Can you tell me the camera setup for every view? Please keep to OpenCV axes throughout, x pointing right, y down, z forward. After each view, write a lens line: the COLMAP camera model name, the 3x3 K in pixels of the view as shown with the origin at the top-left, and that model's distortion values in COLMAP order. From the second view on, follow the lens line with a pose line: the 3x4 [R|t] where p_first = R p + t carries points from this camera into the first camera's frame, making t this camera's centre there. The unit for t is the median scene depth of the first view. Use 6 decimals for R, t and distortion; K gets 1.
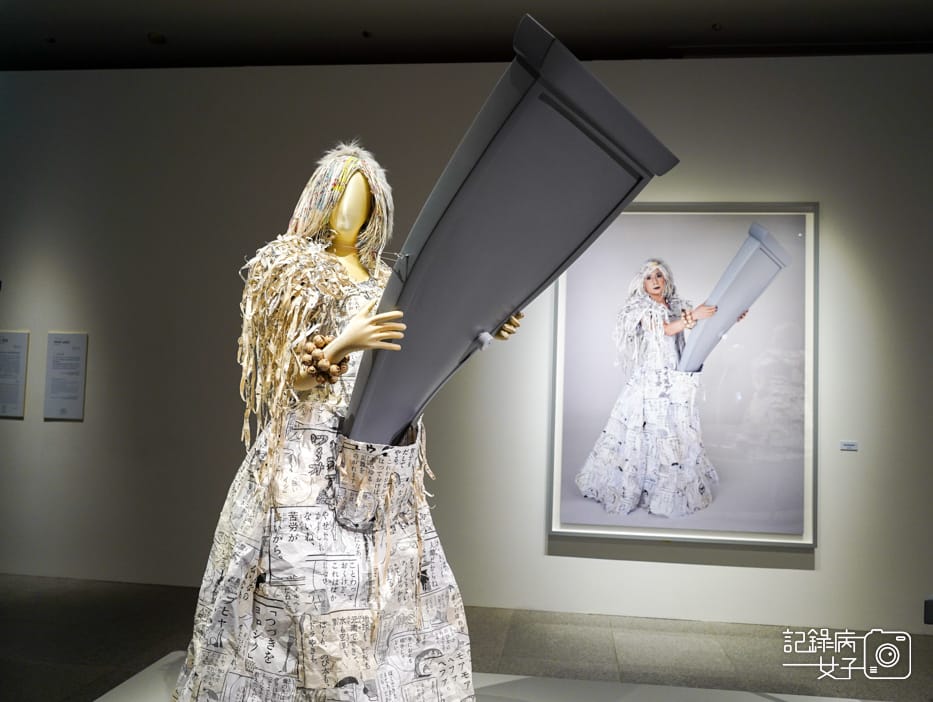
lens RADIAL K [[827.2, 0, 468.0], [0, 827.2, 349.2], [0, 0, 1]] dist [-0.027841, 0.042970]
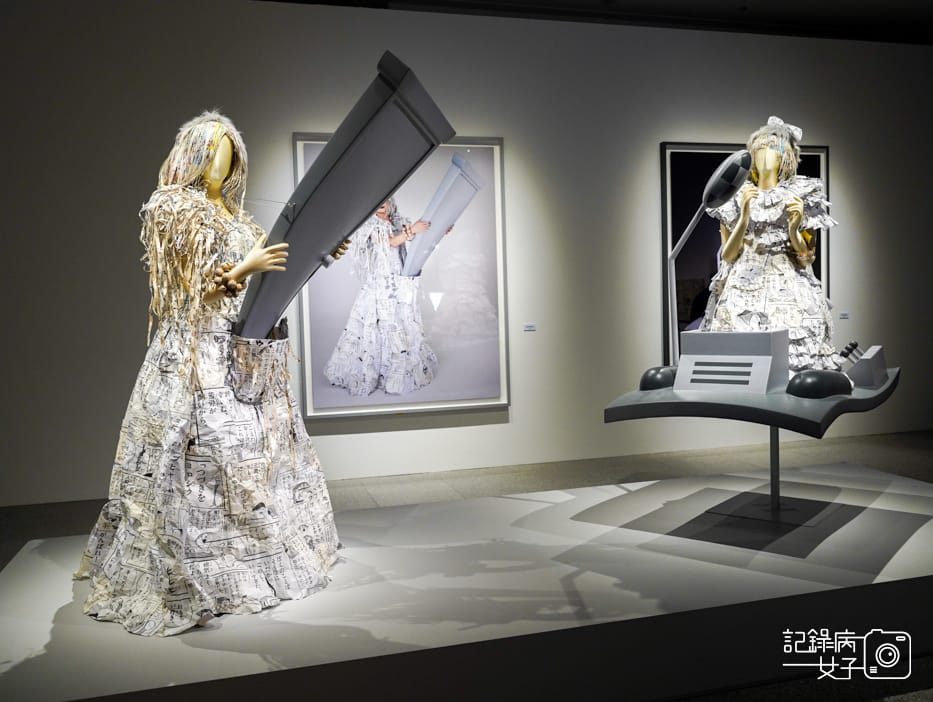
lens RADIAL K [[827.2, 0, 464.0], [0, 827.2, 346.9], [0, 0, 1]] dist [-0.027841, 0.042970]
pose [[0.920227, -0.078179, 0.383497, -0.142737], [0.035435, 0.992465, 0.117295, -0.009894], [-0.389777, -0.094349, 0.916063, -0.171462]]
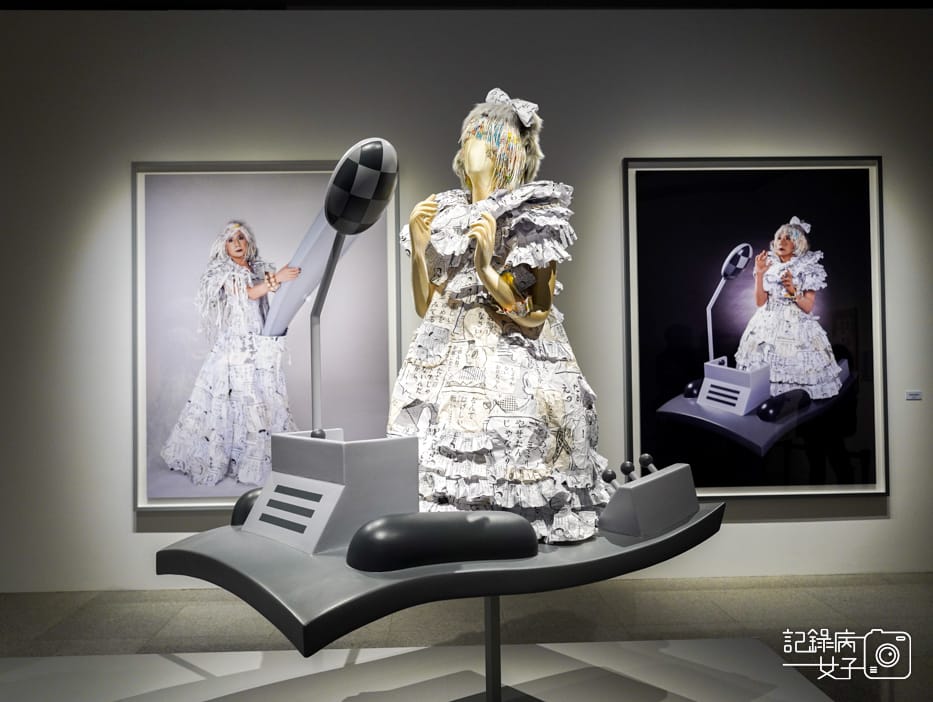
lens RADIAL K [[885.2, 0, 465.9], [0, 885.2, 346.4], [0, 0, 1]] dist [-0.014451, 0.000000]
pose [[0.986806, -0.040833, 0.156676, 0.335108], [0.034965, 0.998587, 0.040027, 0.005968], [-0.158089, -0.034021, 0.986839, -0.068760]]
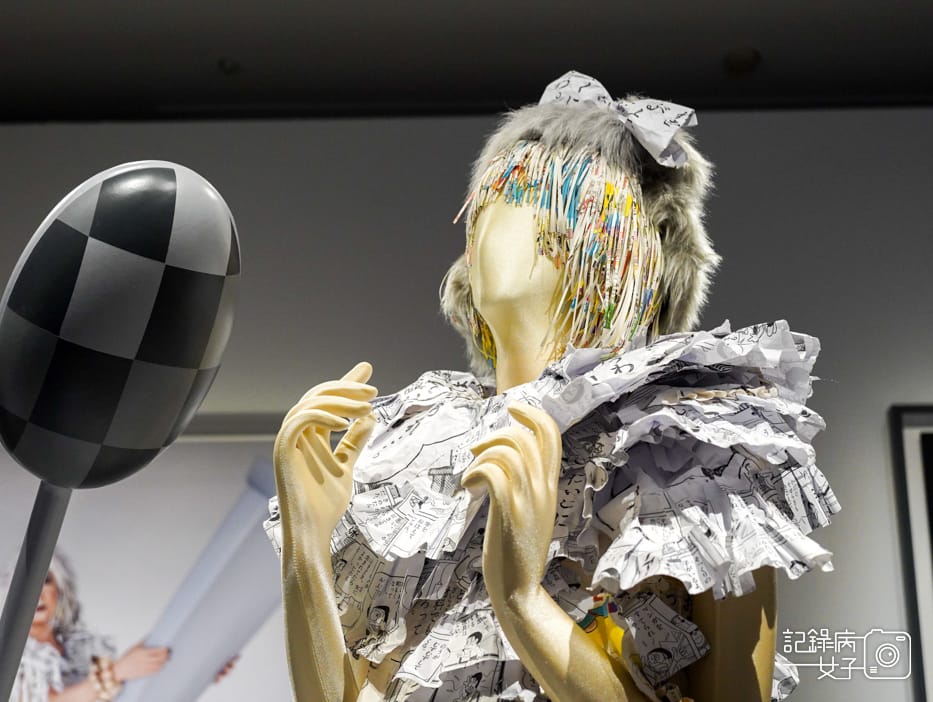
lens RADIAL K [[1536.4, 0, 464.5], [0, 1536.4, 354.4], [0, 0, 1]] dist [0.021581, 0.000000]
pose [[0.995832, -0.002581, 0.091166, 0.391645], [0.025459, 0.967730, -0.250699, 0.005832], [-0.087577, 0.251975, 0.963763, 0.168436]]
